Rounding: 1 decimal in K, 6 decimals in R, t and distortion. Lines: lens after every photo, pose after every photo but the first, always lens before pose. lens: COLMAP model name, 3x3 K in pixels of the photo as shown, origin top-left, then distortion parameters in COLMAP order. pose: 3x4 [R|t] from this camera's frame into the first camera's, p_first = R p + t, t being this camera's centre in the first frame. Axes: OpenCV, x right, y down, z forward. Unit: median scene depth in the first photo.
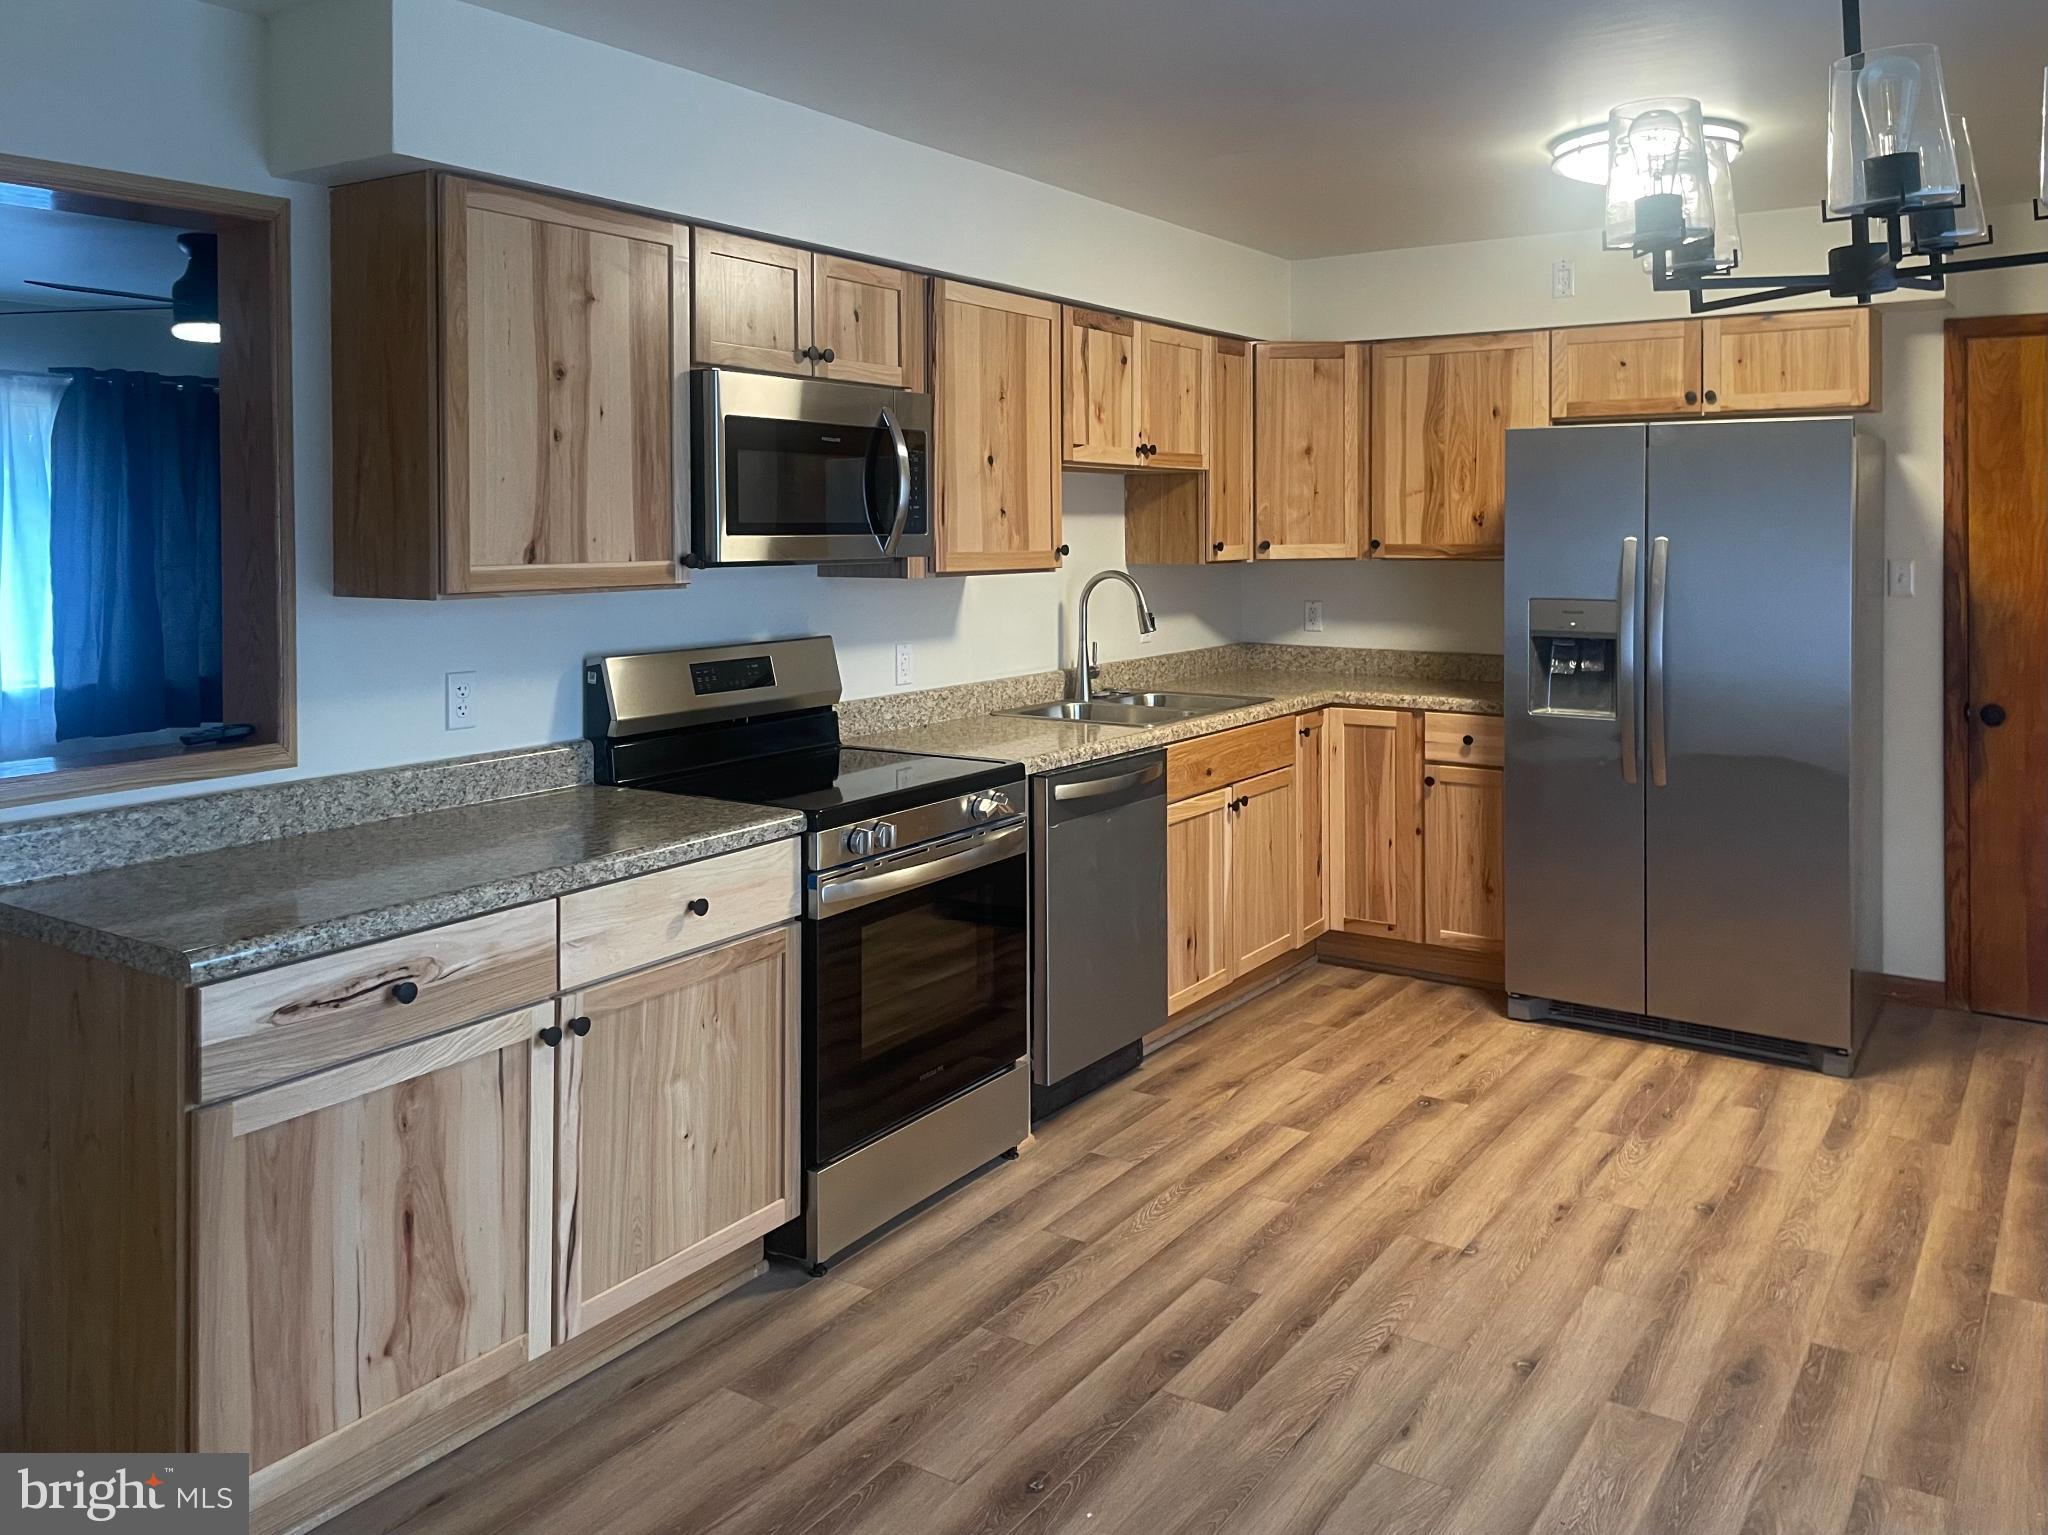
lens RADIAL K [[1567.0, 0, 1020.6], [0, 1567.0, 520.5], [0, 0, 1]] dist [0.038924, -0.006690]
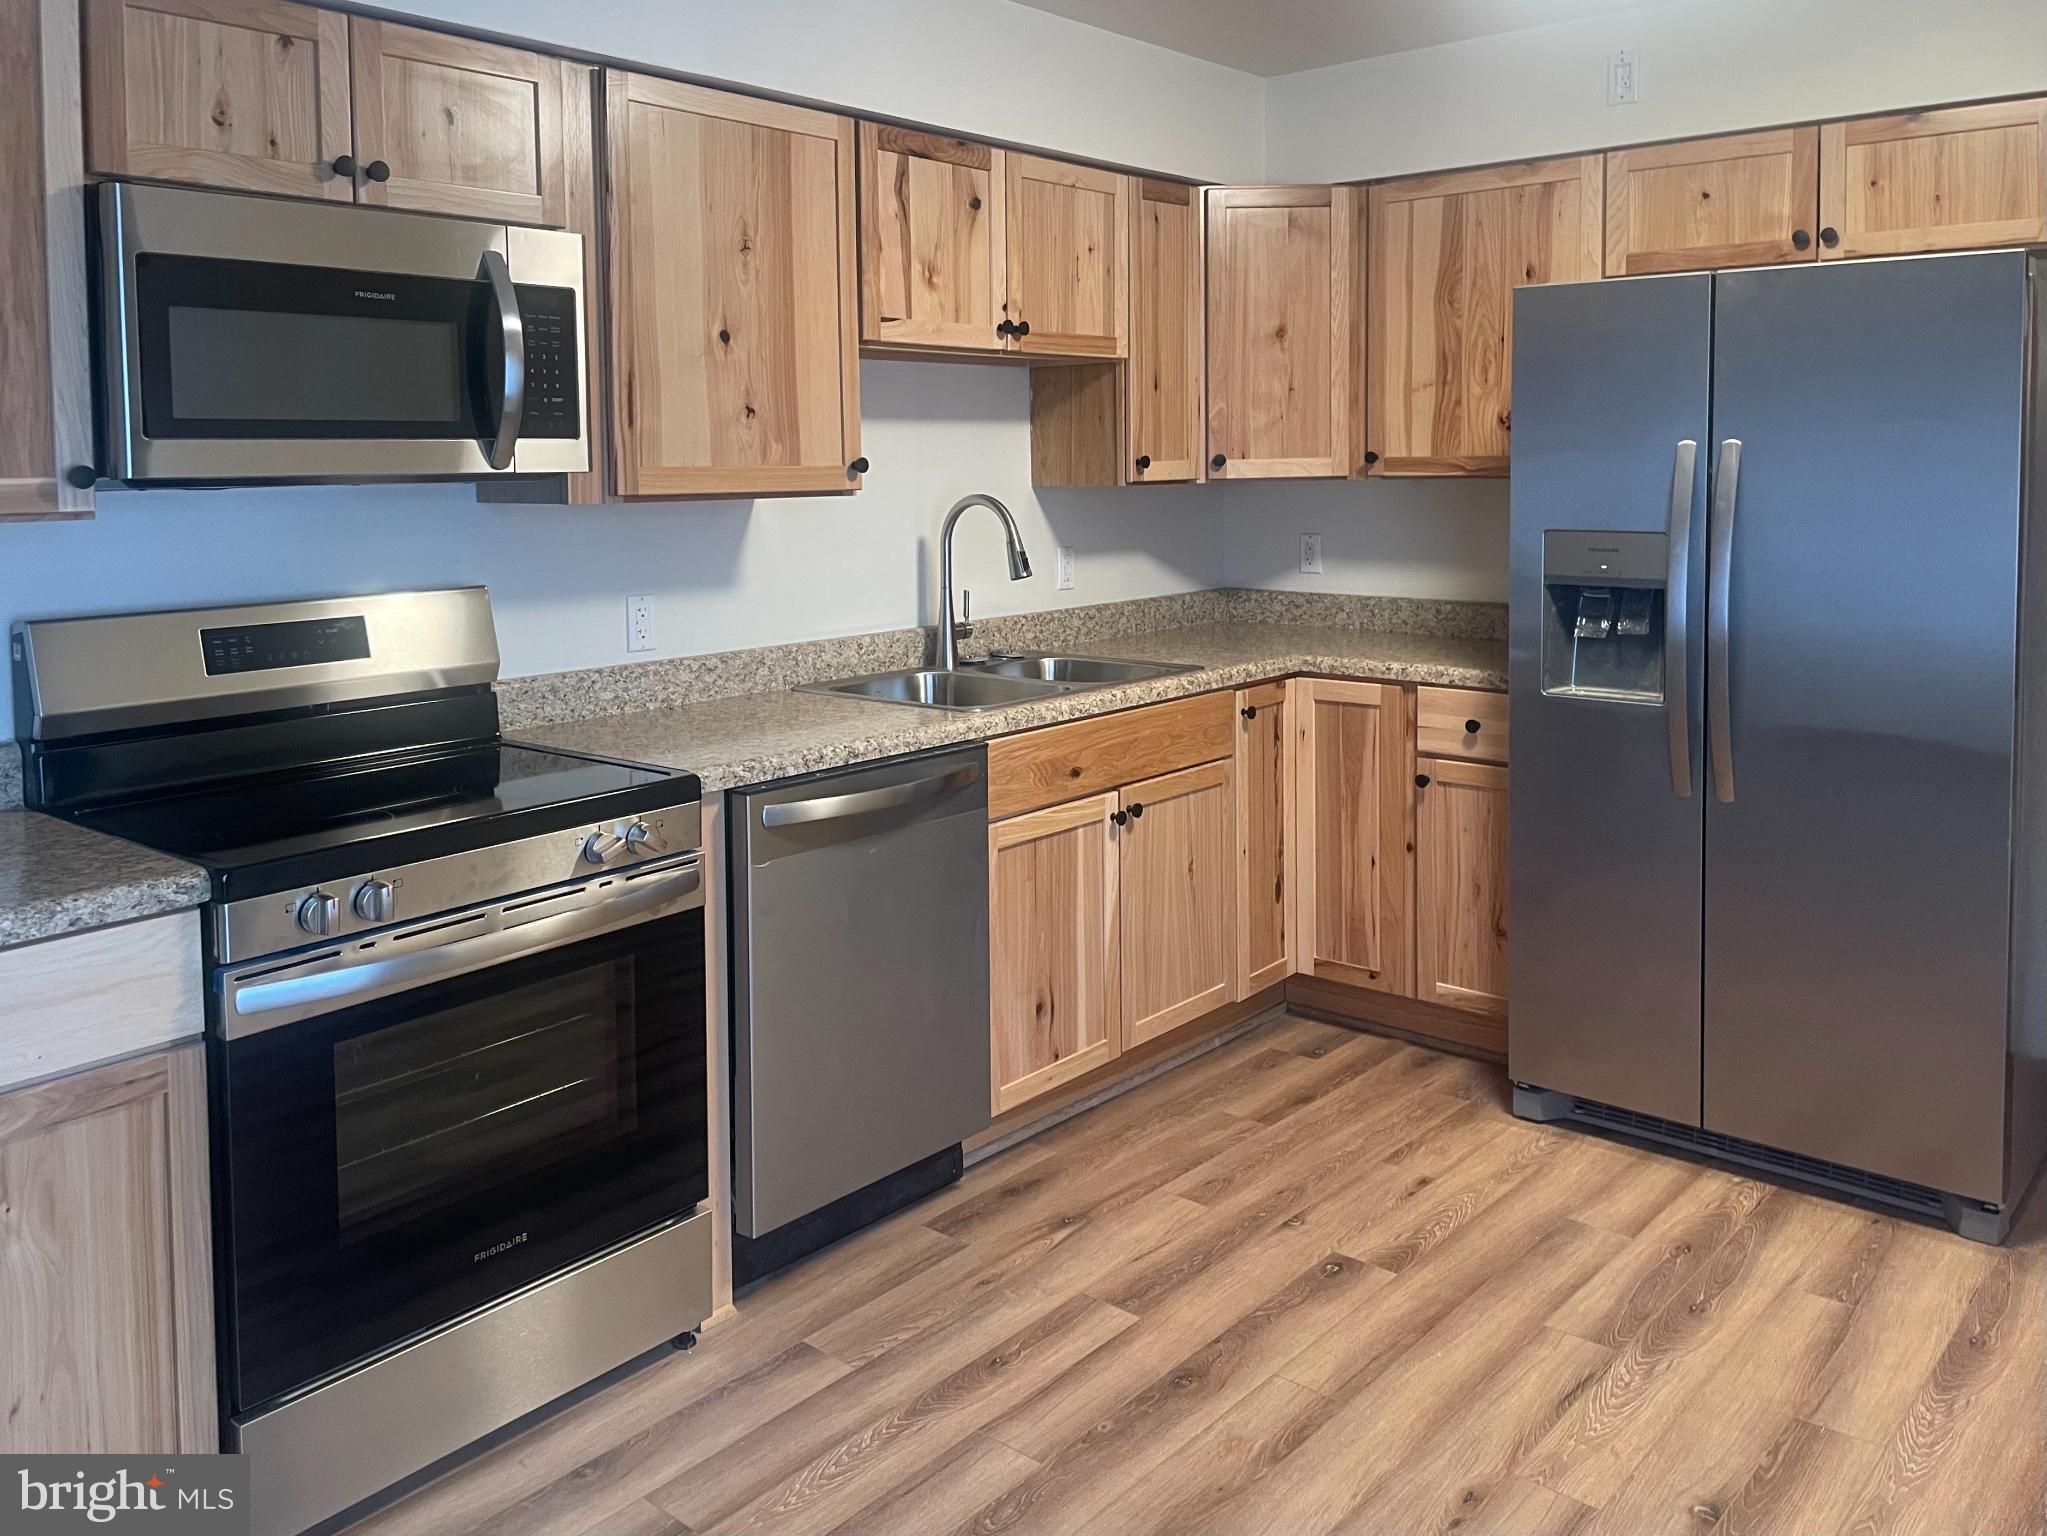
lens RADIAL K [[1591.4, 0, 1049.2], [0, 1591.4, 524.3], [0, 0, 1]] dist [0.048016, -0.033165]
pose [[0.993551, -0.003023, -0.113347, 0.194687], [0.008243, 0.998925, 0.045613, 0.013274], [0.113087, -0.046253, 0.992508, 0.283224]]
